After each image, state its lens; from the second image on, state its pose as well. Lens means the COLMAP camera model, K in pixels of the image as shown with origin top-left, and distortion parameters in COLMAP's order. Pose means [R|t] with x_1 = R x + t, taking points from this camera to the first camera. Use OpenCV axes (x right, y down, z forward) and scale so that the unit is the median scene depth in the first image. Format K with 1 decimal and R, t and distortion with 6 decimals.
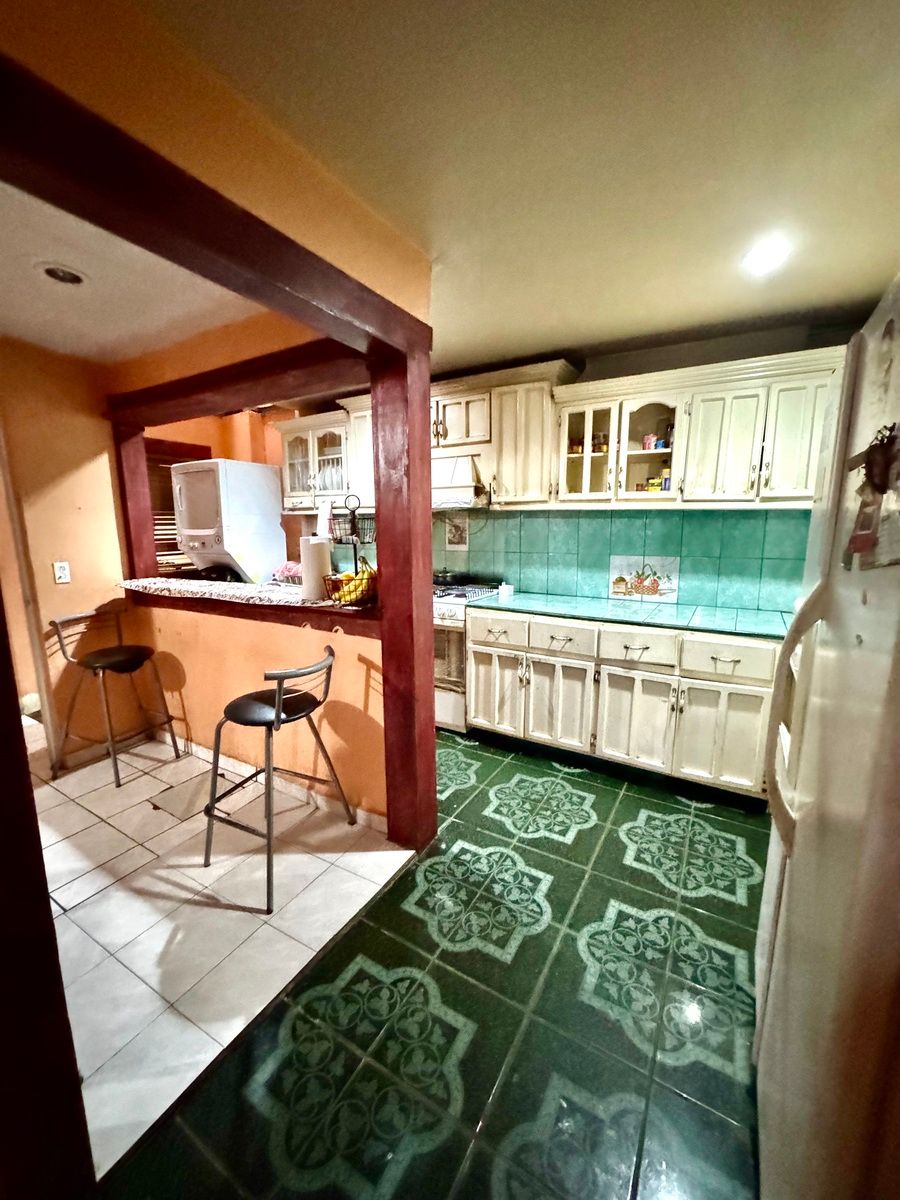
lens RADIAL K [[477.7, 0, 447.3], [0, 477.7, 598.0], [0, 0, 1]] dist [-0.005162, -0.000059]
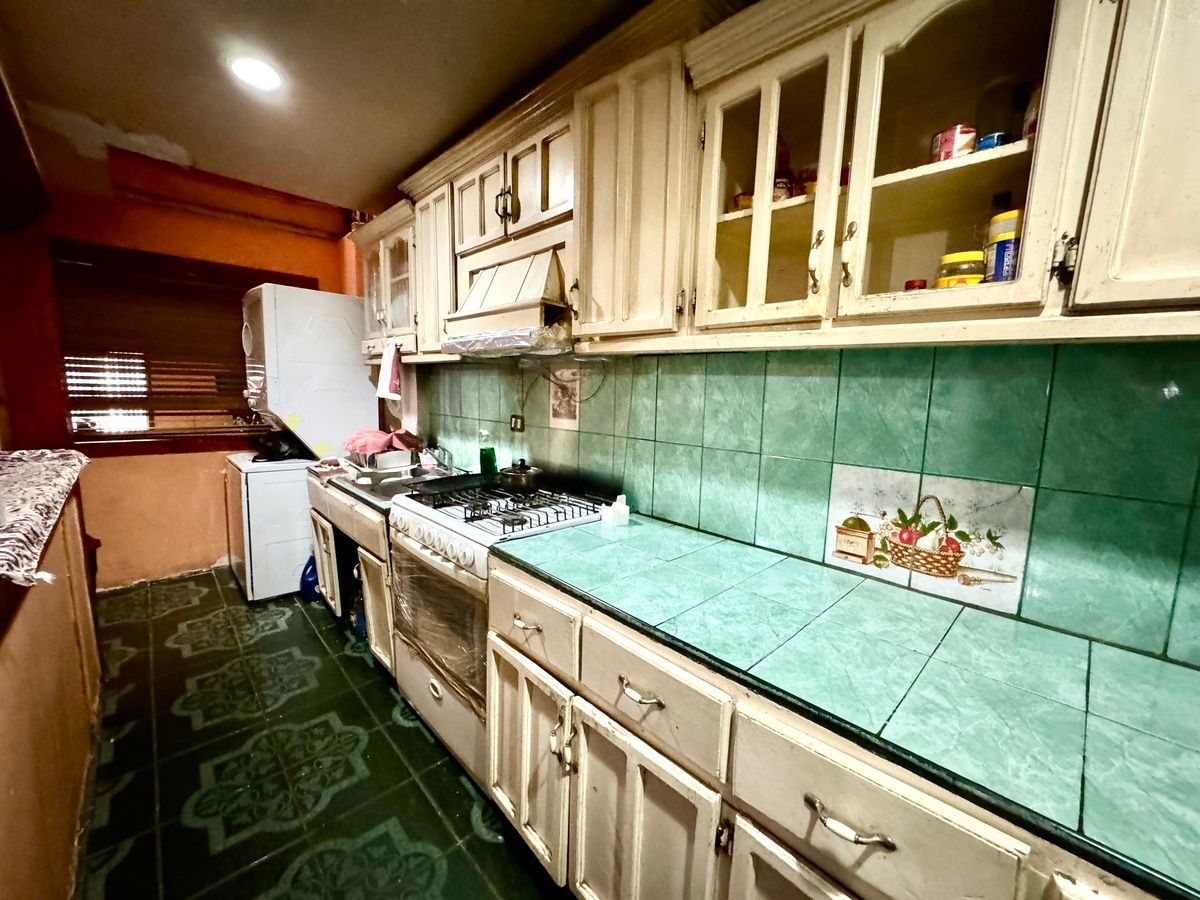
lens RADIAL K [[477.7, 0, 596.0], [0, 477.7, 448.5], [0, 0, 1]] dist [-0.005162, -0.000059]
pose [[0.965914, 0.065571, -0.250420, 0.270809], [-0.074006, 0.996959, -0.024406, -0.085474], [0.248058, 0.042107, 0.967830, 0.600523]]
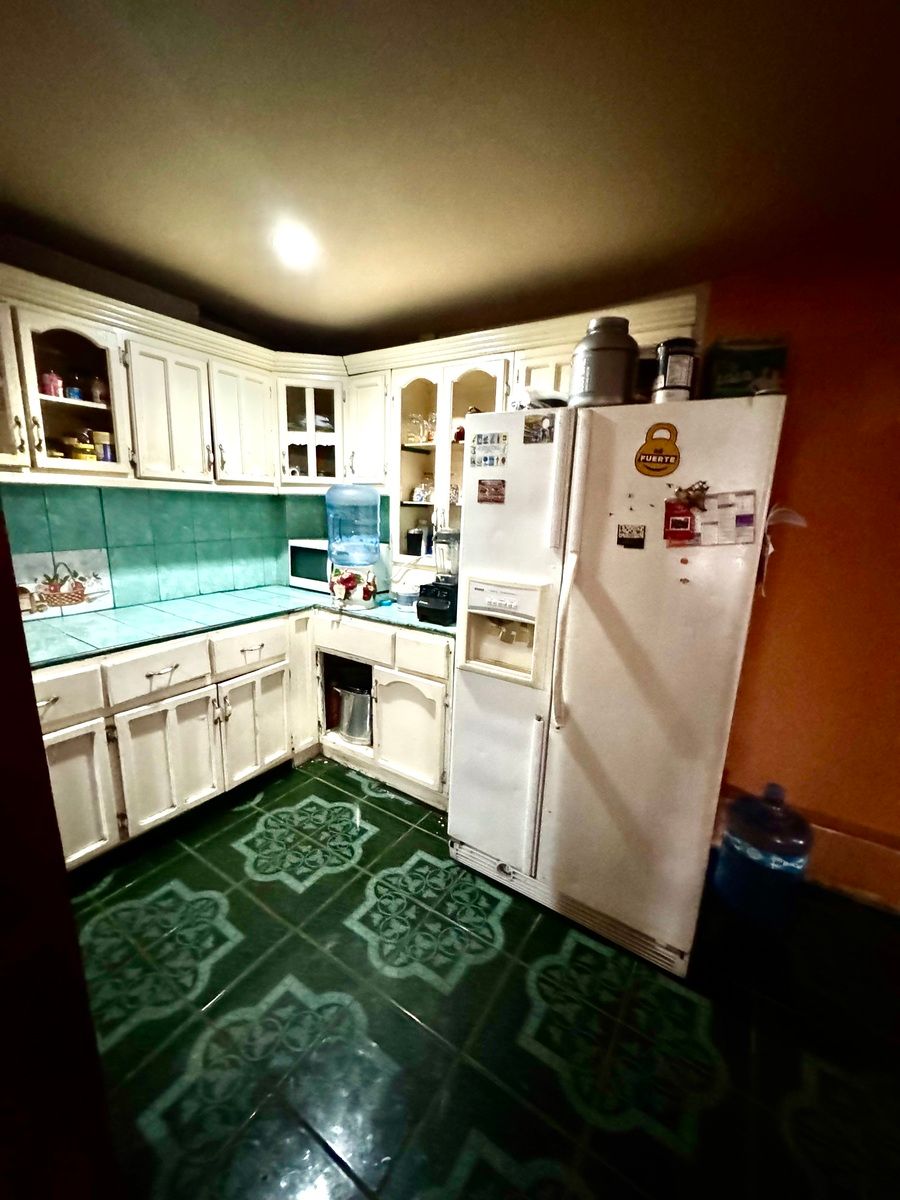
lens RADIAL K [[477.7, 0, 454.6], [0, 477.7, 598.5], [0, 0, 1]] dist [-0.005162, -0.000059]
pose [[0.036638, -0.194407, 0.980237, -0.274846], [0.133140, 0.973100, 0.188015, -0.079485], [-0.990420, 0.123620, 0.061535, 0.415607]]
